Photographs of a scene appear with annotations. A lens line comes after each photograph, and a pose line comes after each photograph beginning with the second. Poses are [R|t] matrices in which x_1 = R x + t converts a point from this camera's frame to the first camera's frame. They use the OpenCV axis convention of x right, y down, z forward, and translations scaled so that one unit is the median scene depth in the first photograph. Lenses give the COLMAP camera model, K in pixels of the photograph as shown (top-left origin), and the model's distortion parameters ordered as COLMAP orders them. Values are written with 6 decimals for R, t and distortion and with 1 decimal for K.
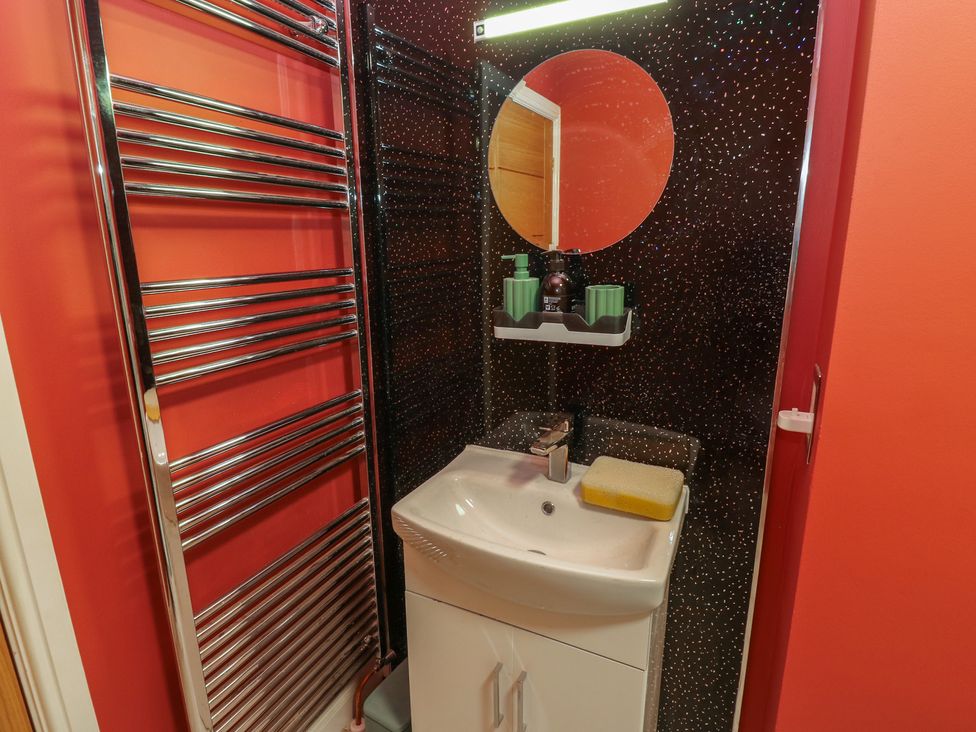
lens RADIAL K [[527.0, 0, 491.7], [0, 527.0, 362.8], [0, 0, 1]] dist [0.002055, -0.013943]
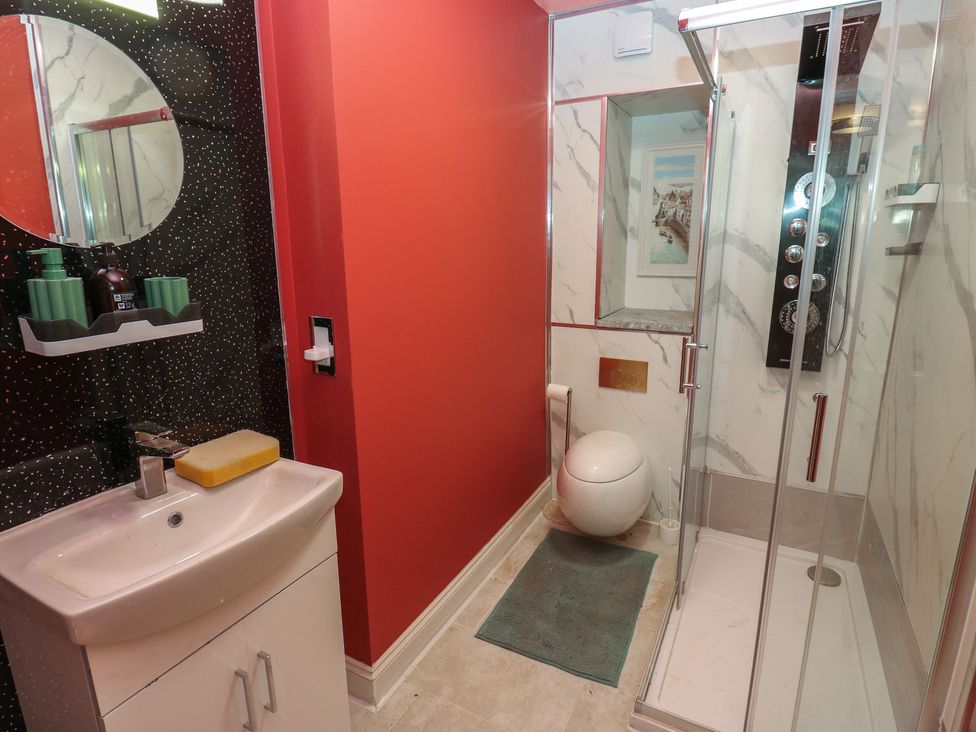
lens RADIAL K [[527.0, 0, 491.7], [0, 527.0, 362.8], [0, 0, 1]] dist [0.002055, -0.013943]
pose [[0.028950, -0.212063, 0.976827, -0.772207], [0.239780, 0.950177, 0.199171, -0.040384], [-0.970396, 0.228457, 0.078356, 0.344007]]
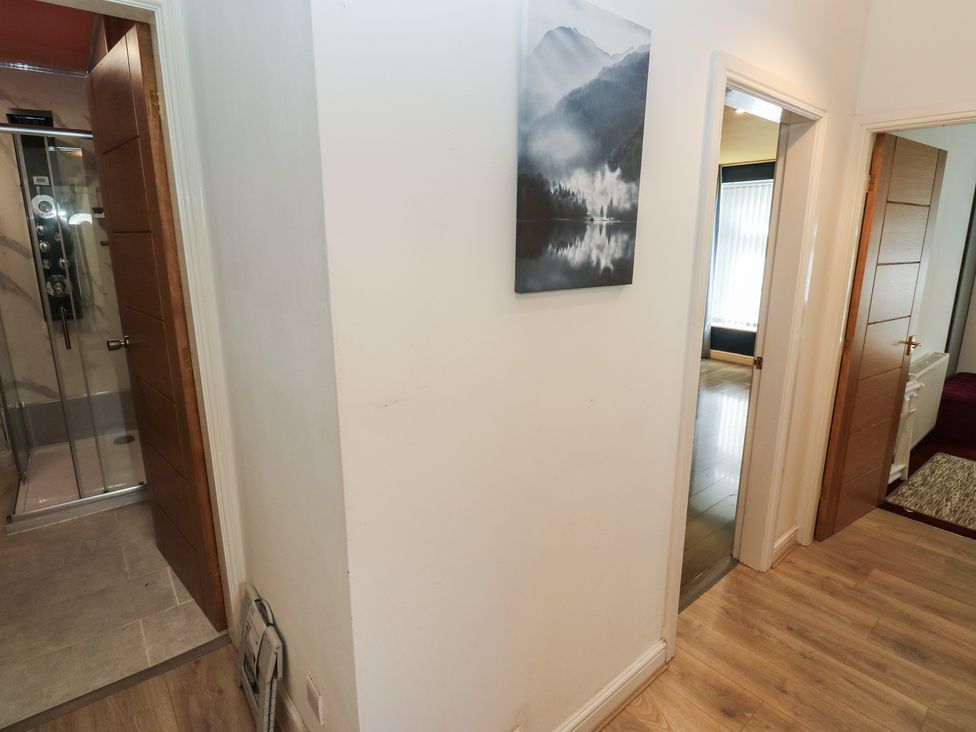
lens RADIAL K [[547.1, 0, 491.4], [0, 547.1, 360.8], [0, 0, 1]] dist [0.002462, -0.015175]
pose [[-0.895588, -0.090192, 0.435646, -1.362080], [0.113502, 0.900508, 0.419765, -0.093438], [-0.430163, 0.425383, -0.796247, 0.562616]]
